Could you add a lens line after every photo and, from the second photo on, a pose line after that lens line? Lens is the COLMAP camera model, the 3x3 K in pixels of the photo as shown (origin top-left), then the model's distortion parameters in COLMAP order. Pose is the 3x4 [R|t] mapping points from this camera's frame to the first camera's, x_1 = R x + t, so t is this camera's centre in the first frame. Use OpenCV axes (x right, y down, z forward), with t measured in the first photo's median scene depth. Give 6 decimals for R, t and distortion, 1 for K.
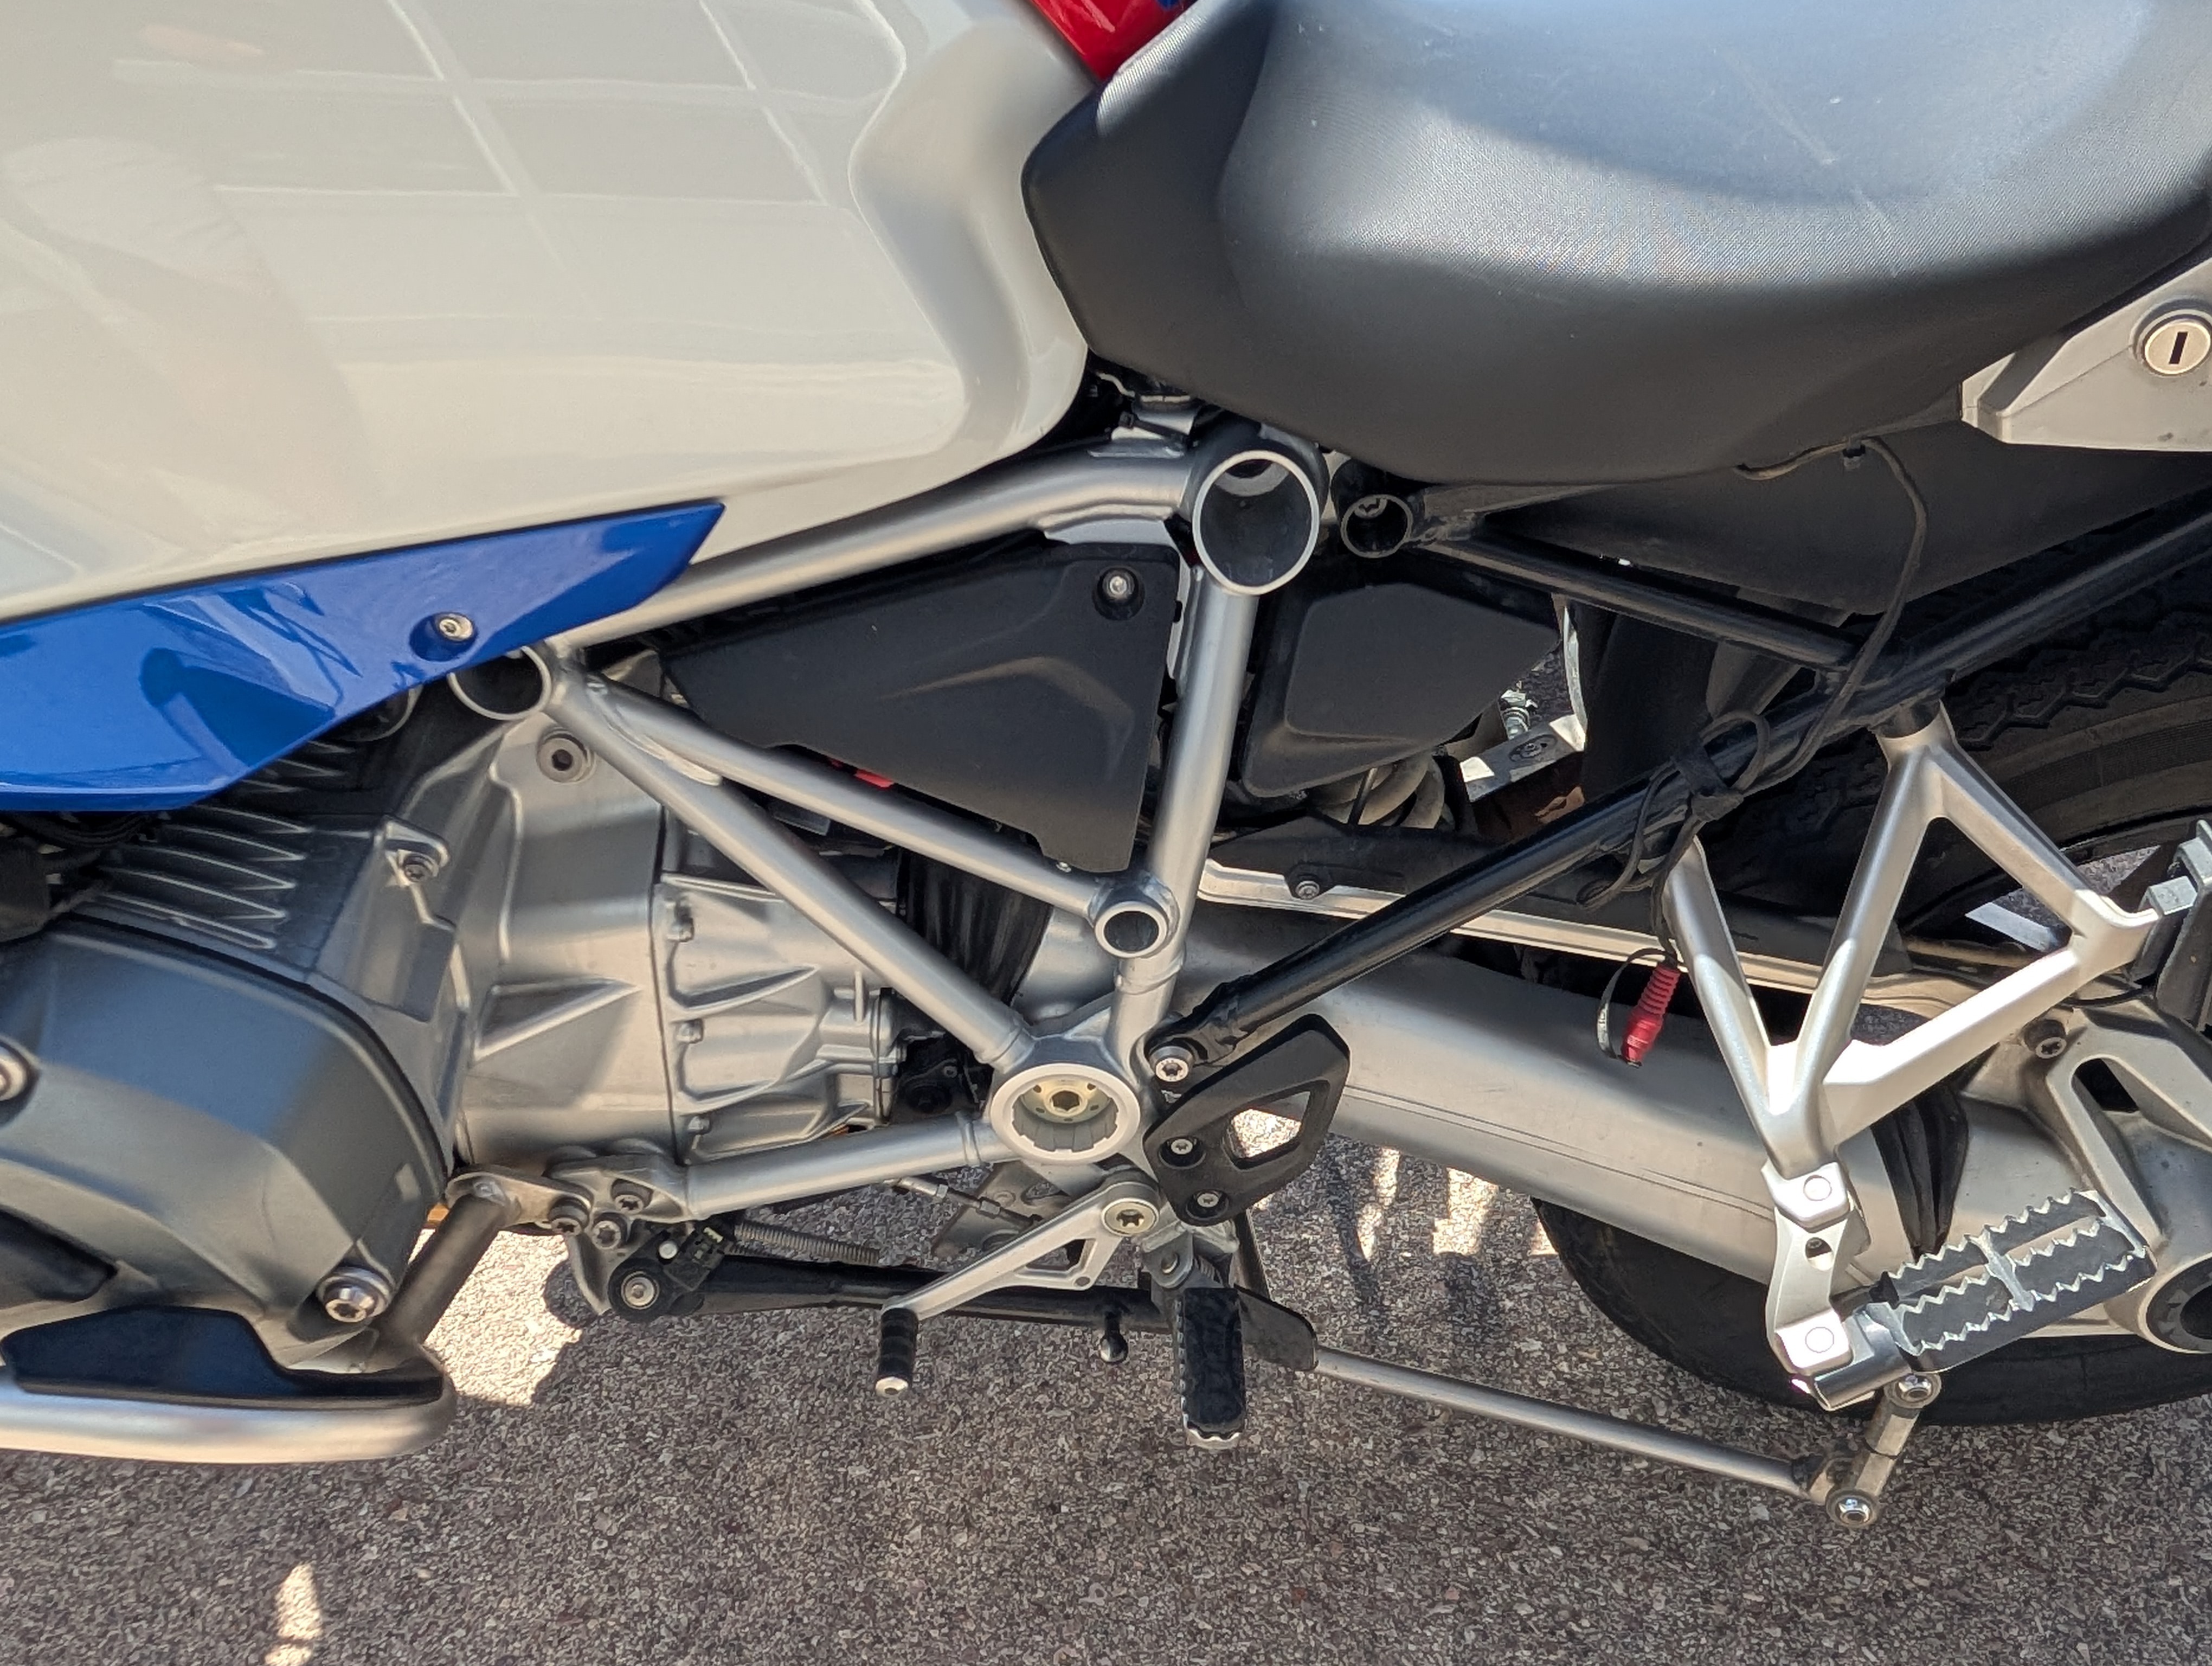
lens RADIAL K [[1820.5, 0, 1100.0], [0, 1820.5, 920.3], [0, 0, 1]] dist [-0.003318, 0.004394]
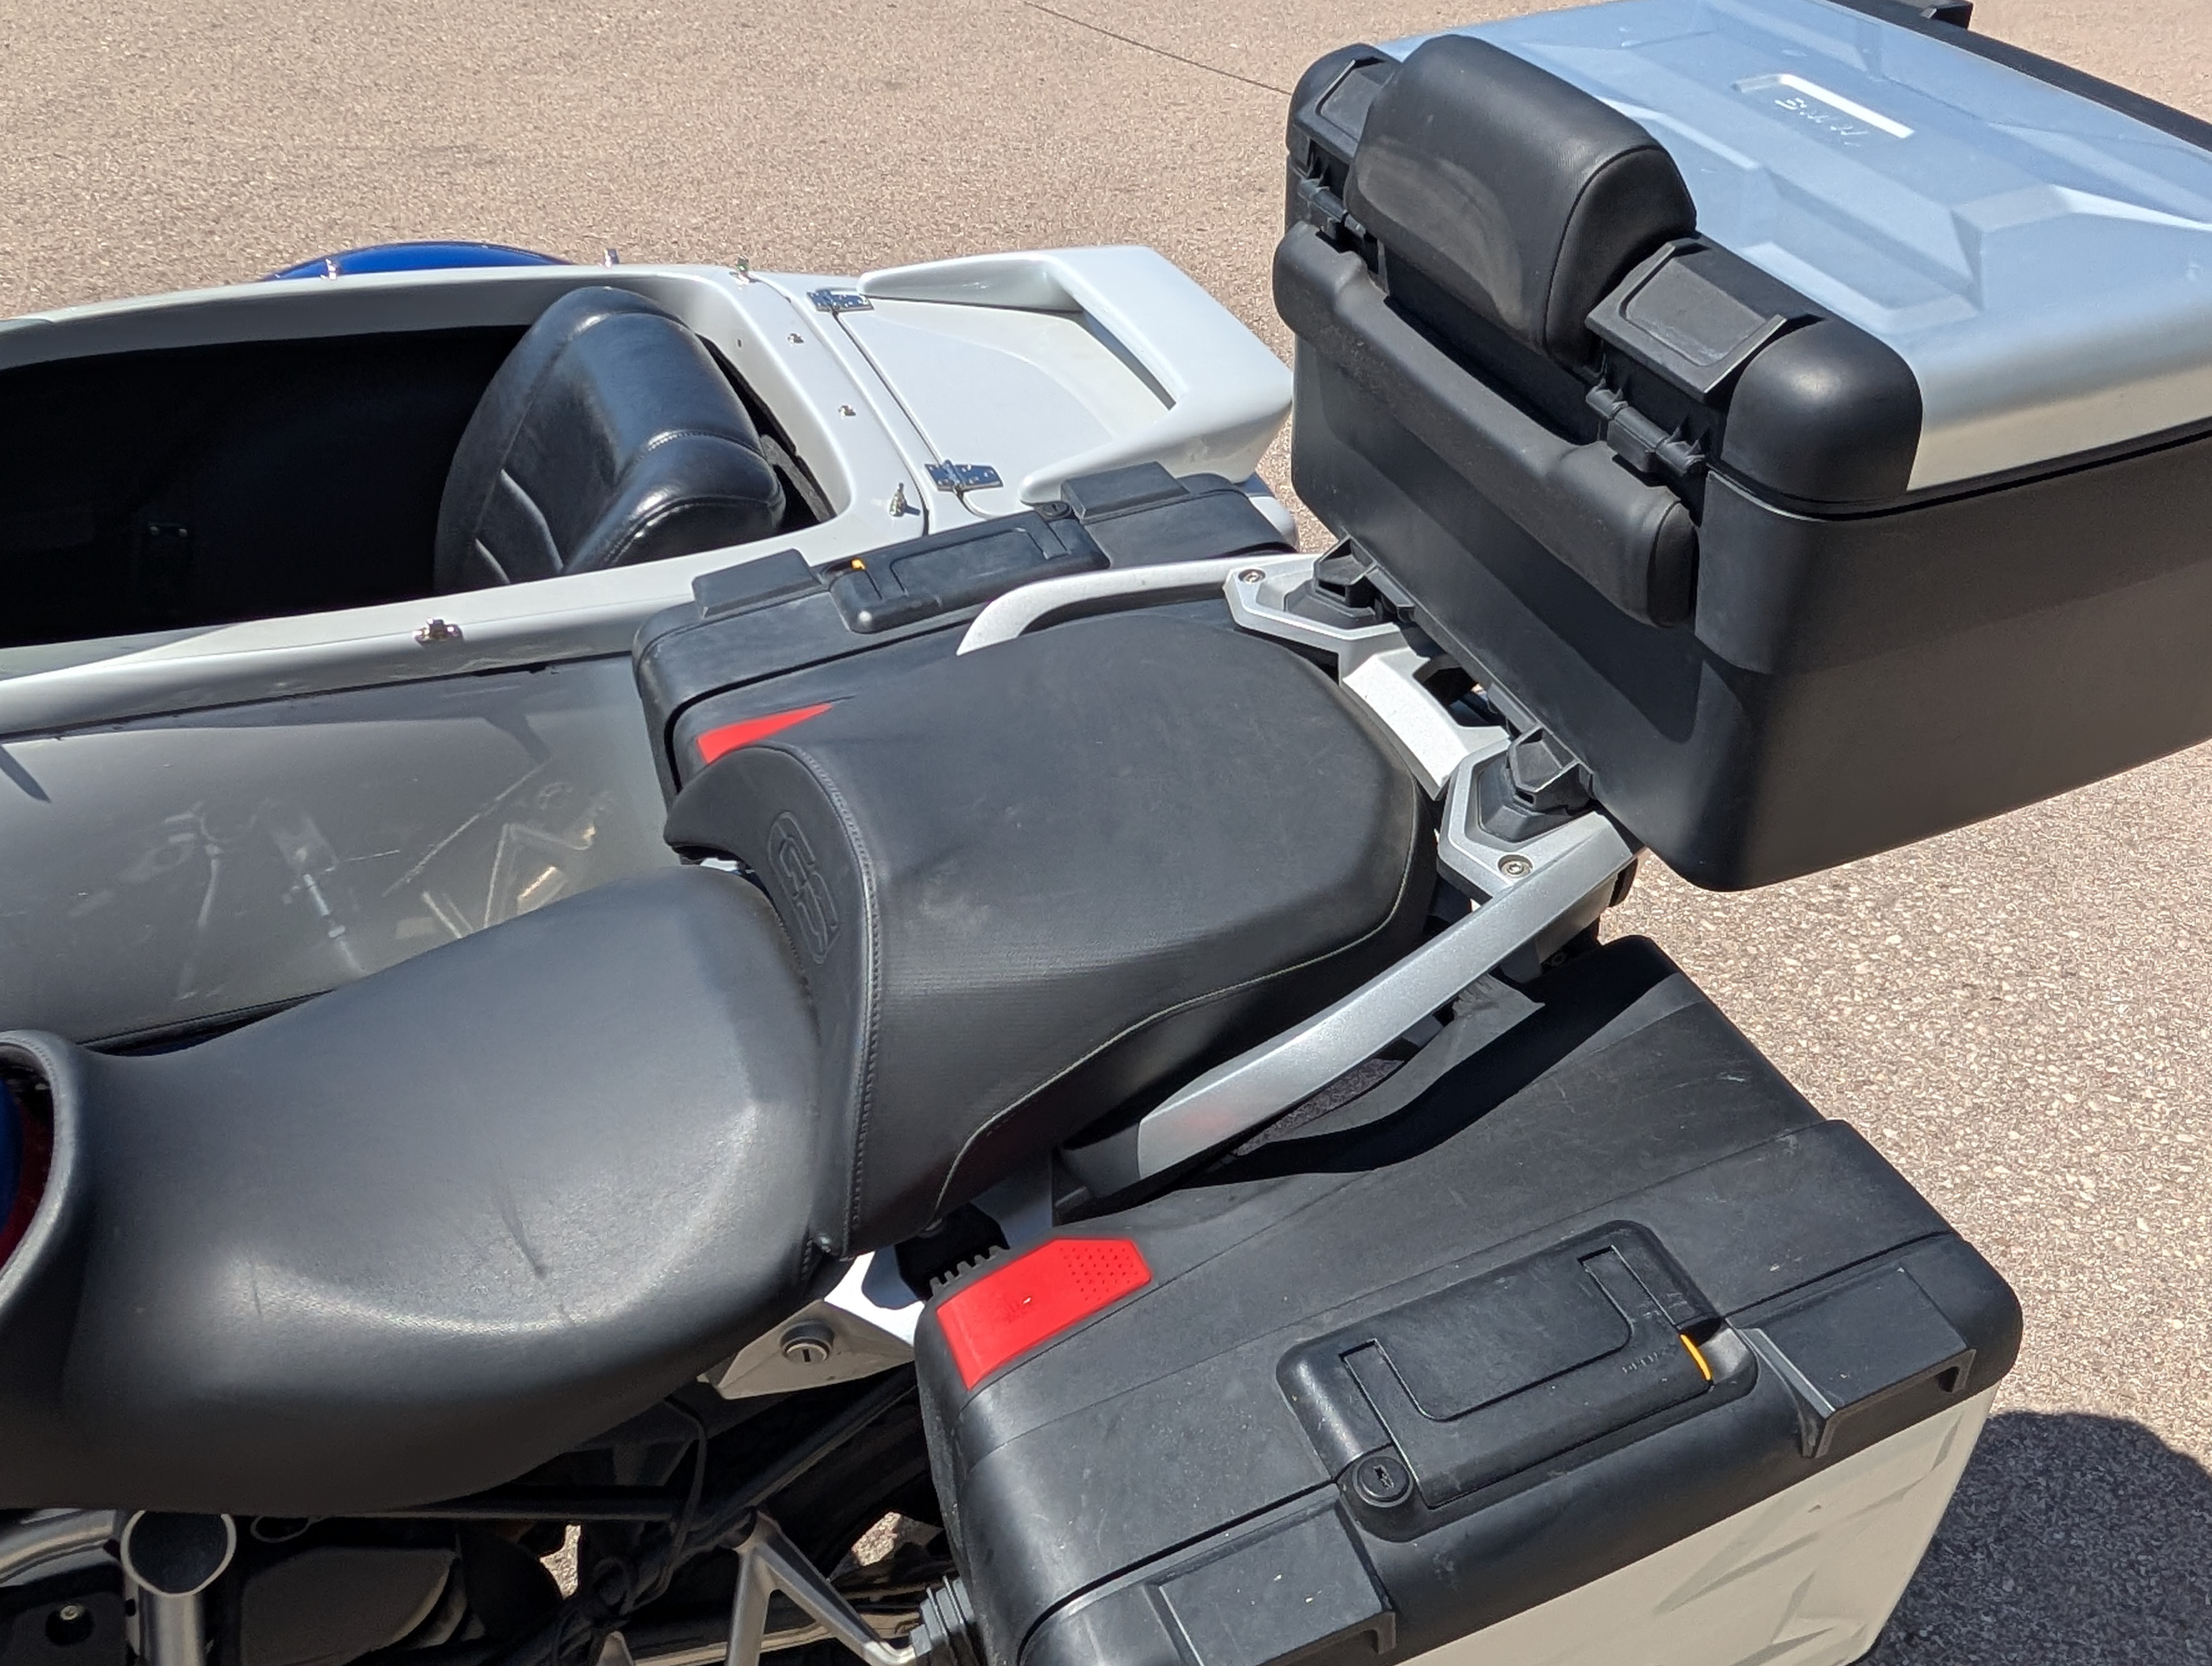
lens RADIAL K [[1820.5, 0, 1100.0], [0, 1820.5, 920.3], [0, 0, 1]] dist [-0.003318, 0.004394]
pose [[0.922323, -0.176874, 0.343562, 0.273237], [0.180448, 0.983343, 0.021818, -0.479435], [-0.341699, 0.041872, 0.938876, -0.342224]]
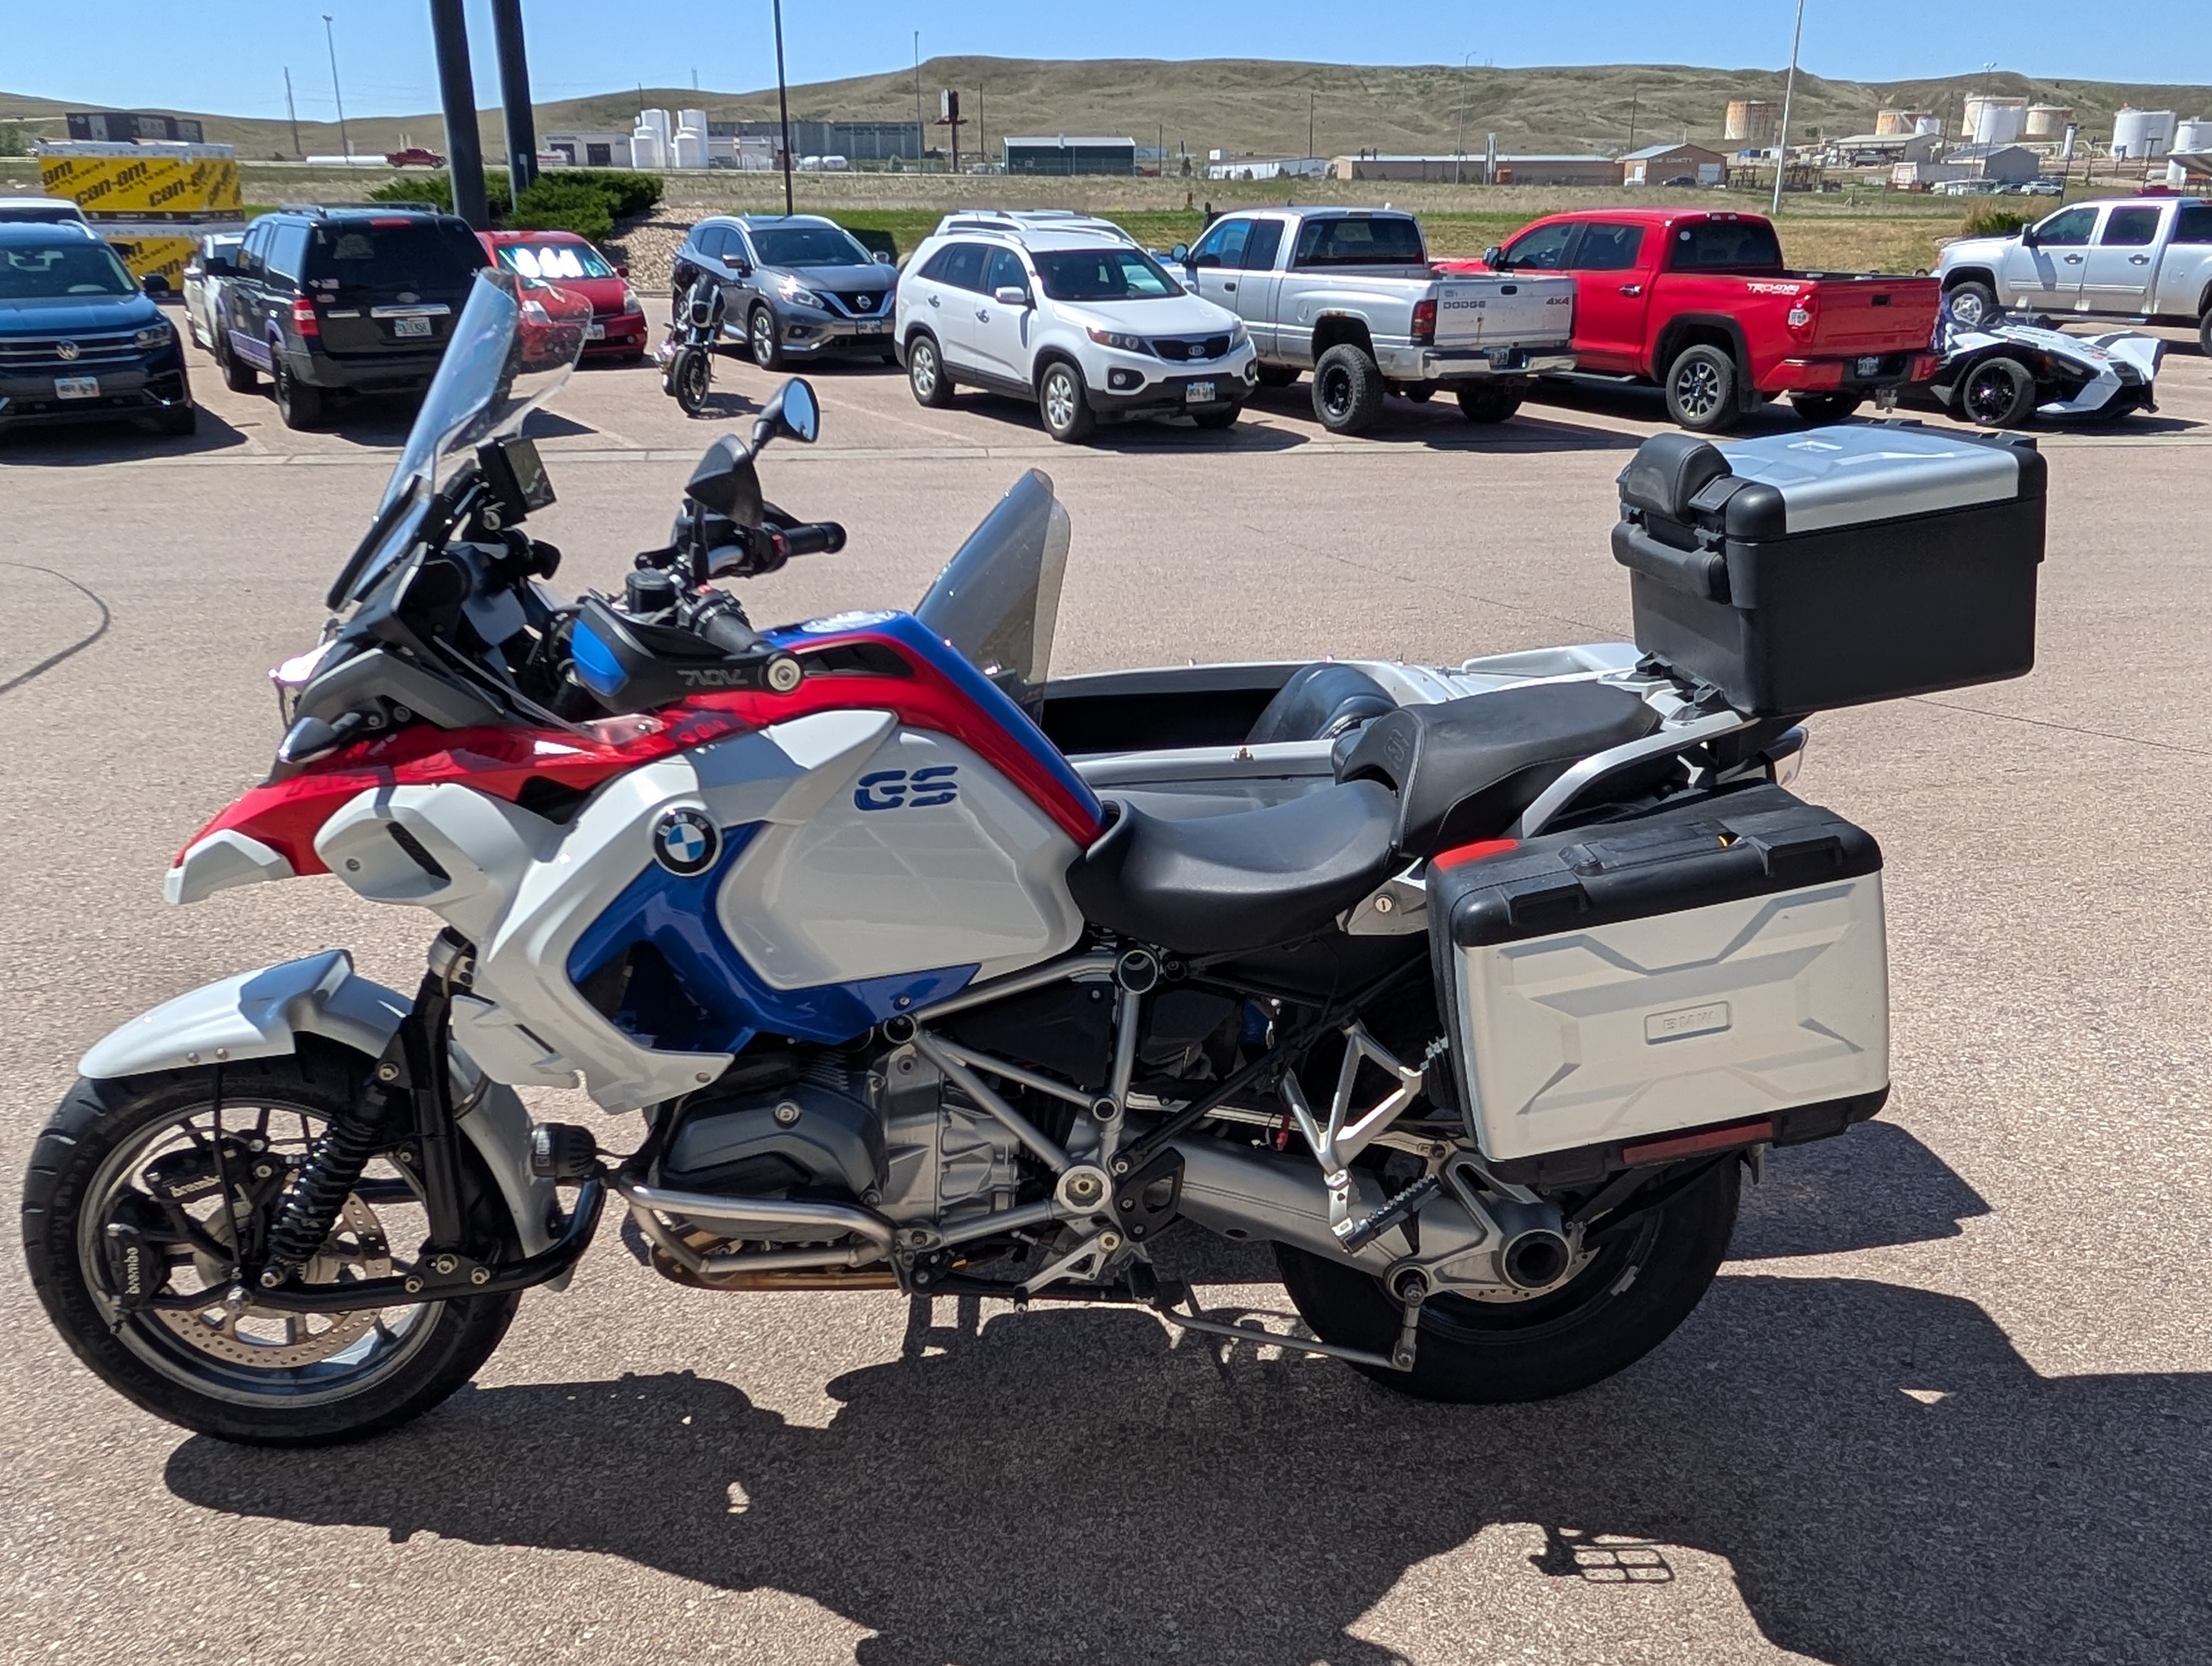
lens RADIAL K [[1820.5, 0, 1100.0], [0, 1820.5, 920.3], [0, 0, 1]] dist [-0.003318, 0.004394]
pose [[0.998608, -0.035499, 0.039019, -0.090184], [0.047494, 0.926947, -0.372175, 0.773650], [-0.022956, 0.373510, 0.927342, -1.747230]]
